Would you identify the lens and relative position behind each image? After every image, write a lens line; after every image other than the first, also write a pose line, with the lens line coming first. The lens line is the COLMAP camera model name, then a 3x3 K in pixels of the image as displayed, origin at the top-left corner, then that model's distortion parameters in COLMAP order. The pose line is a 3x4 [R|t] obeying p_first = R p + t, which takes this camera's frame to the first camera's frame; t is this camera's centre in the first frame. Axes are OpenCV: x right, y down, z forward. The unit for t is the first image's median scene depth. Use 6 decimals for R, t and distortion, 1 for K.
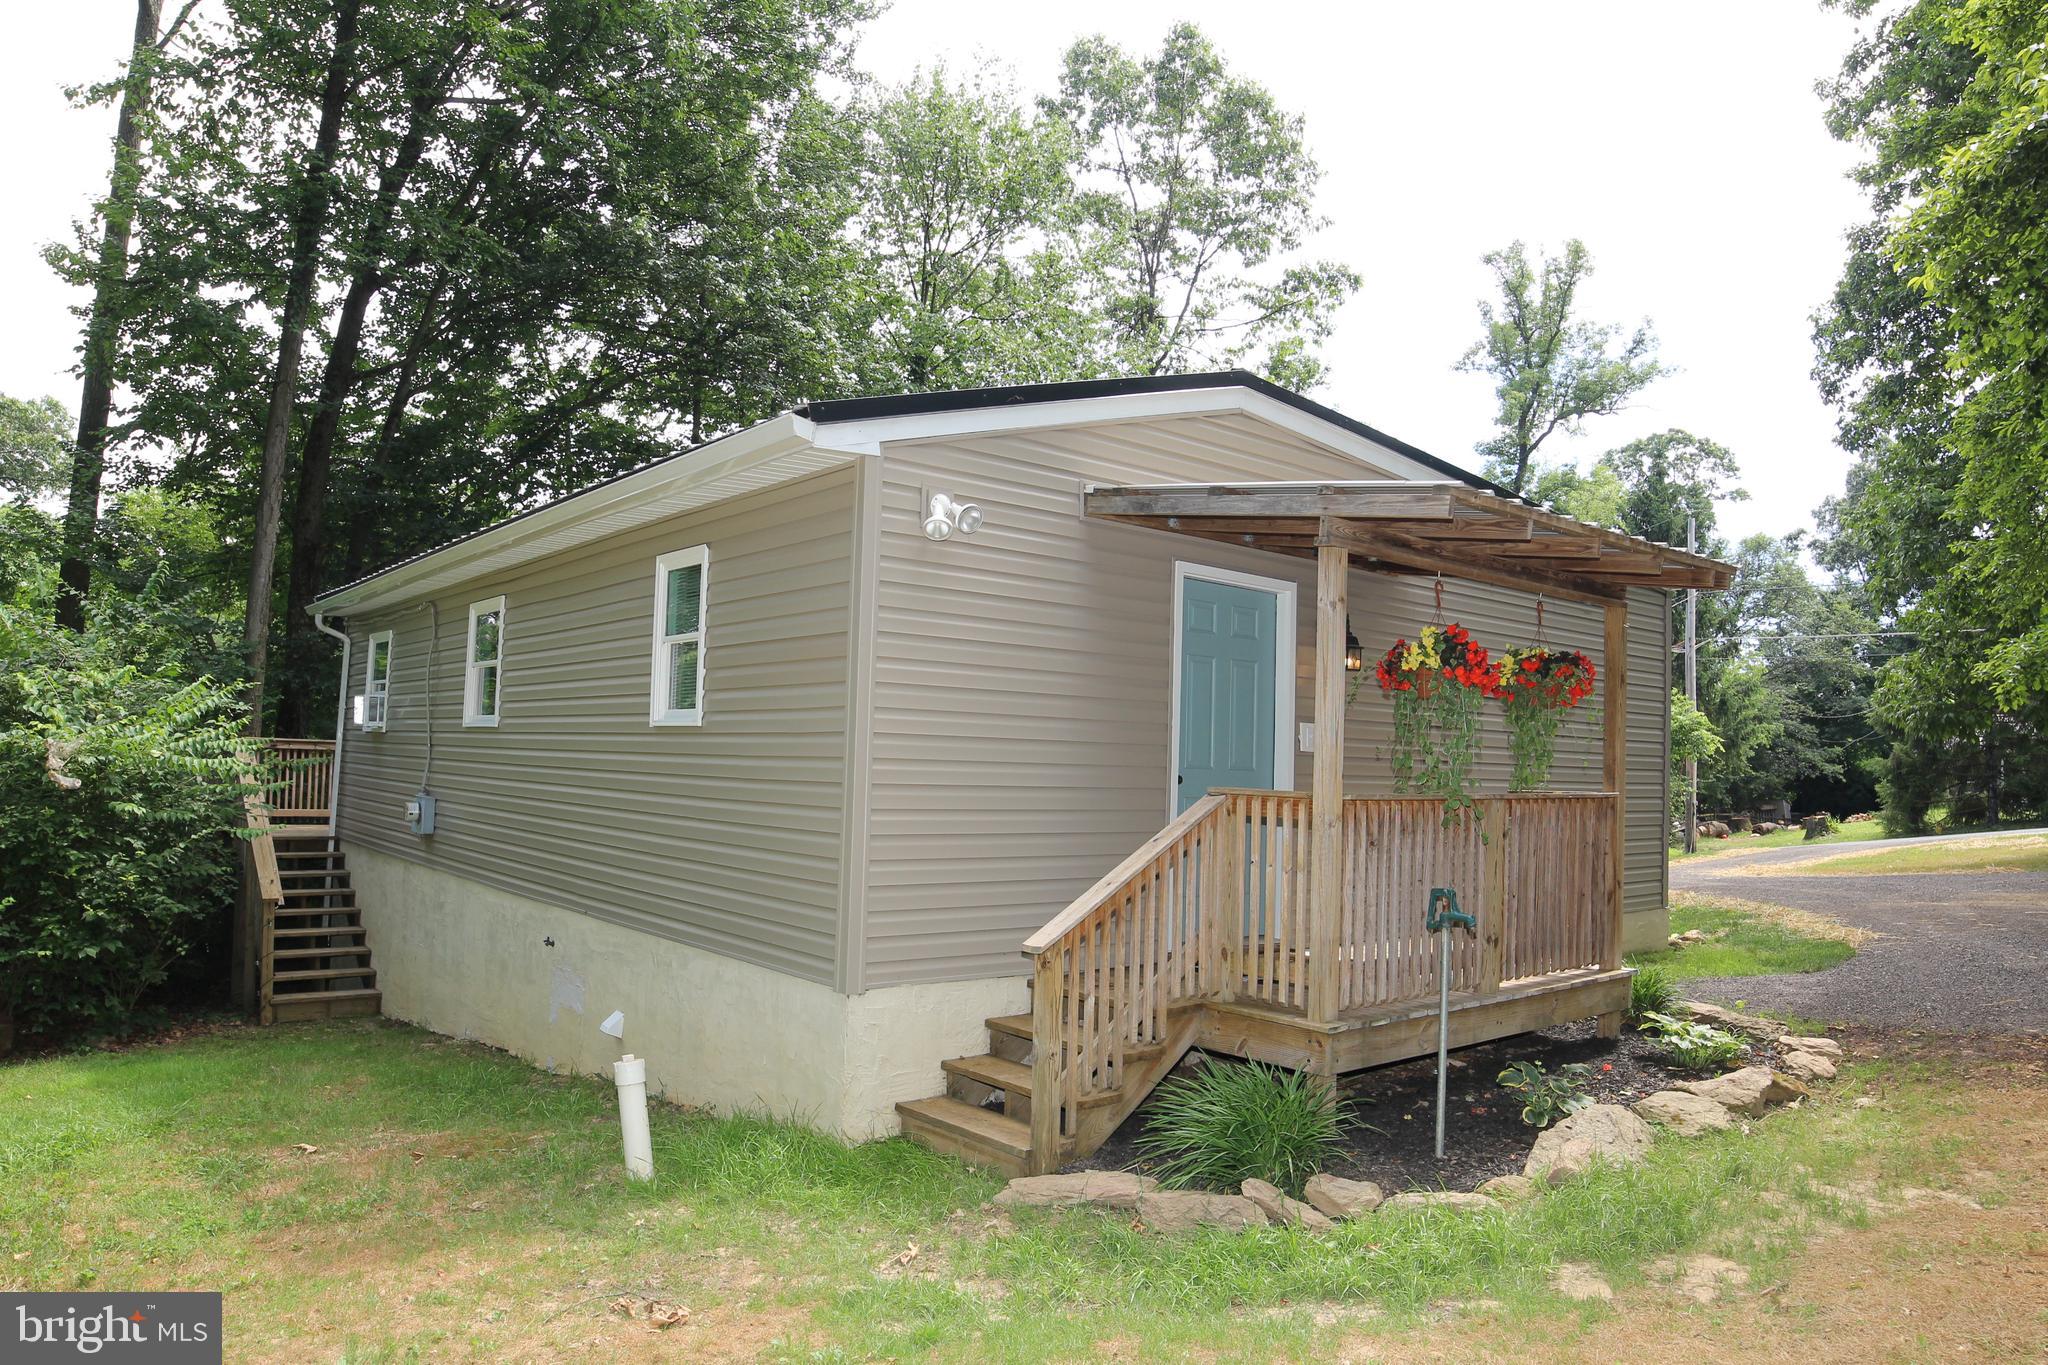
lens RADIAL K [[1340.0, 0, 1035.0], [0, 1340.0, 685.2], [0, 0, 1]] dist [-0.119920, 0.047754]
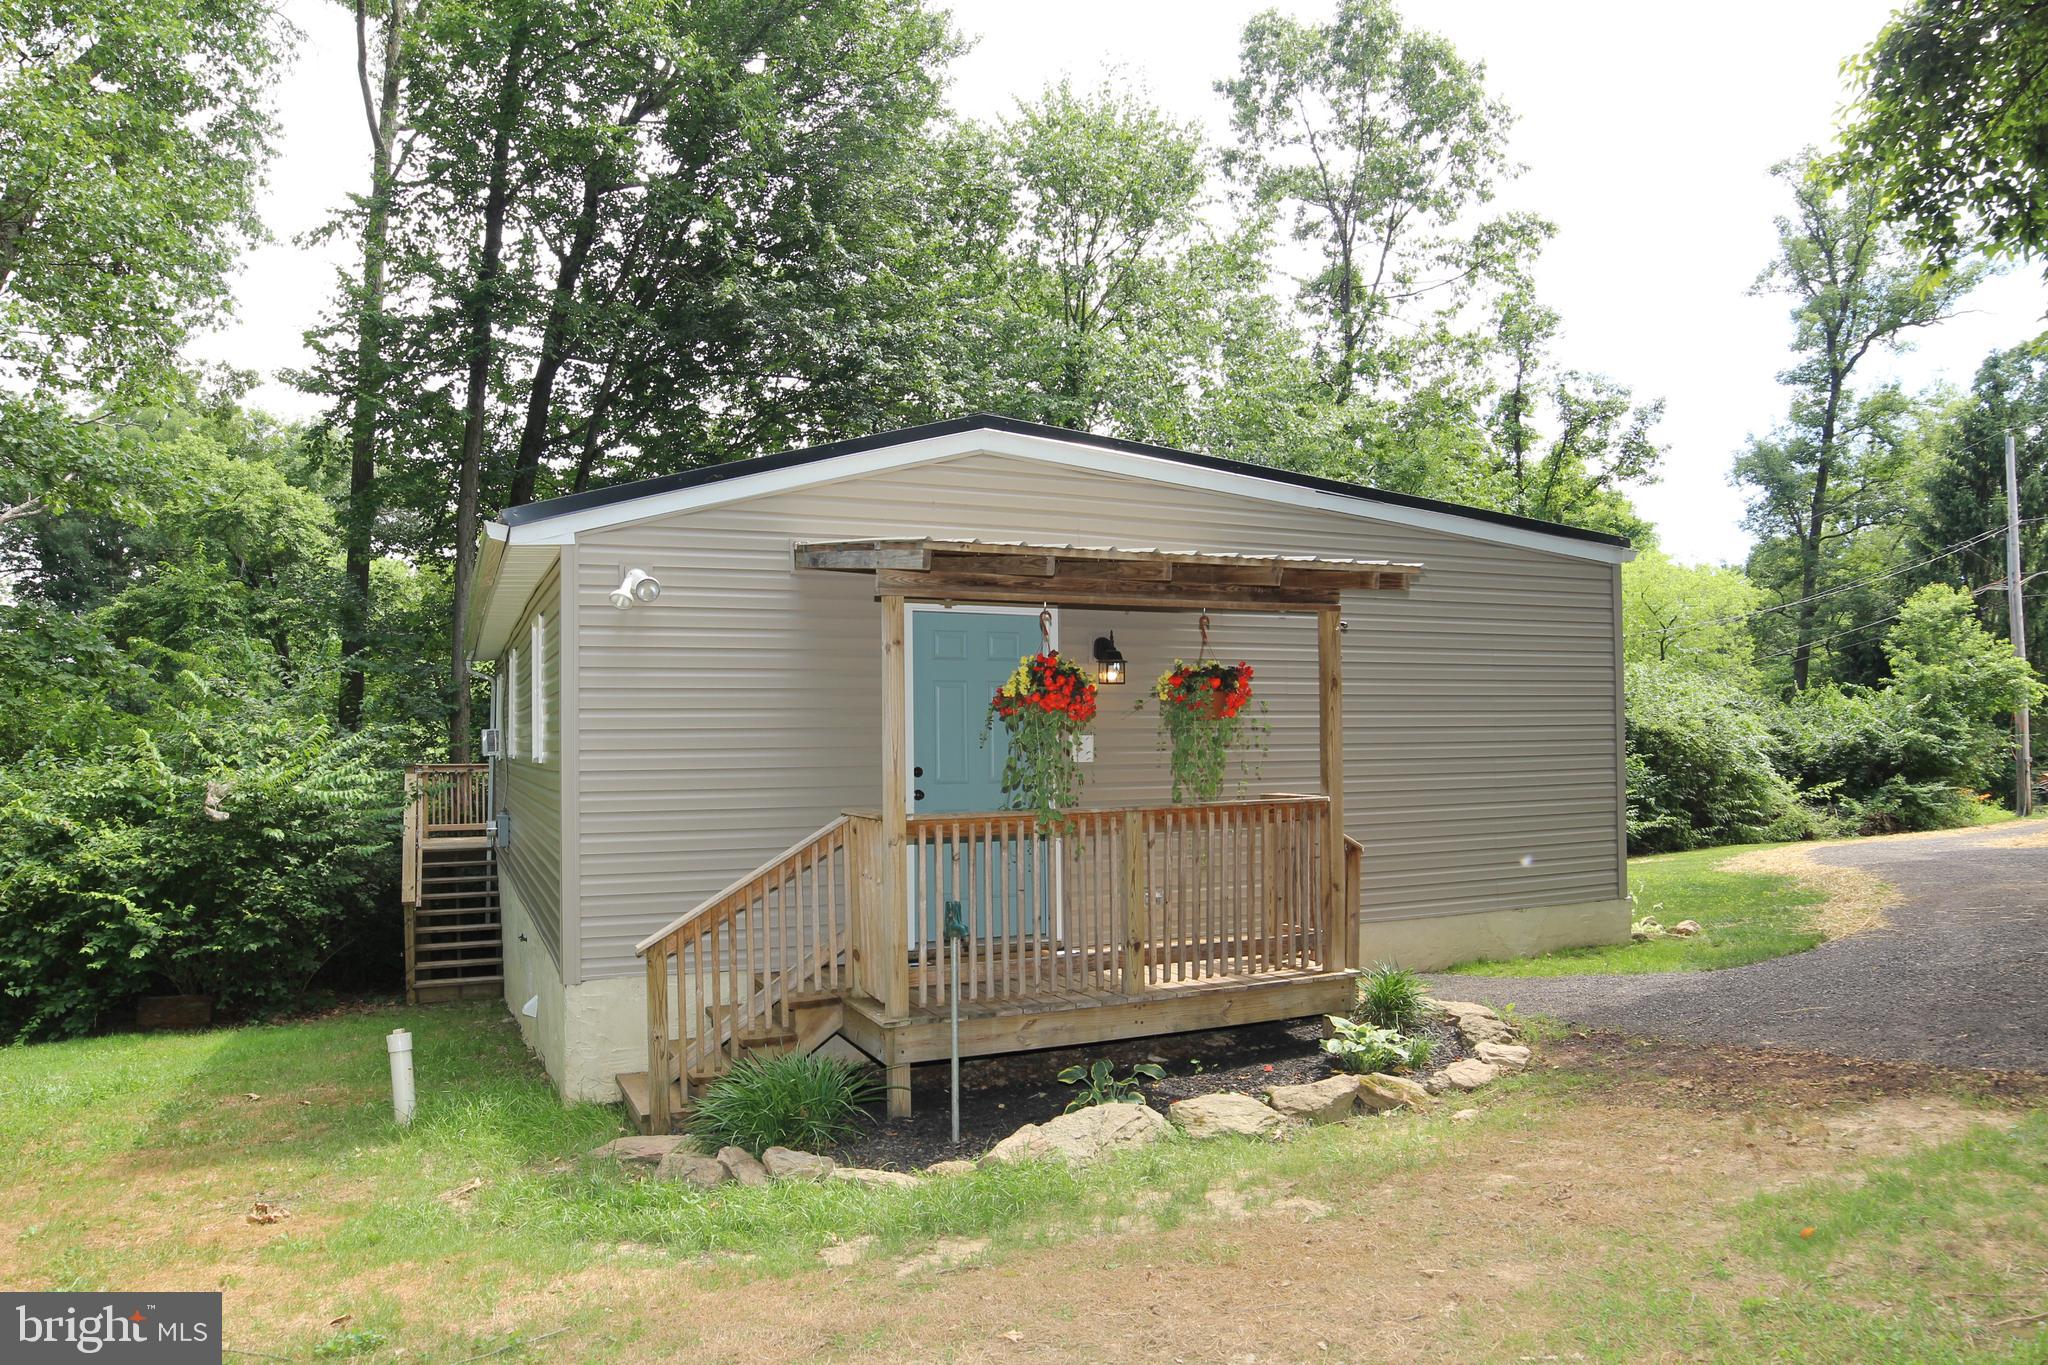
lens RADIAL K [[1340.0, 0, 1022.2], [0, 1340.0, 690.9], [0, 0, 1]] dist [-0.119920, 0.047754]
pose [[0.962155, -0.051239, -0.267642, 0.106622], [0.056295, 0.998351, 0.011247, -0.005162], [0.266624, -0.025888, 0.963453, -0.010005]]
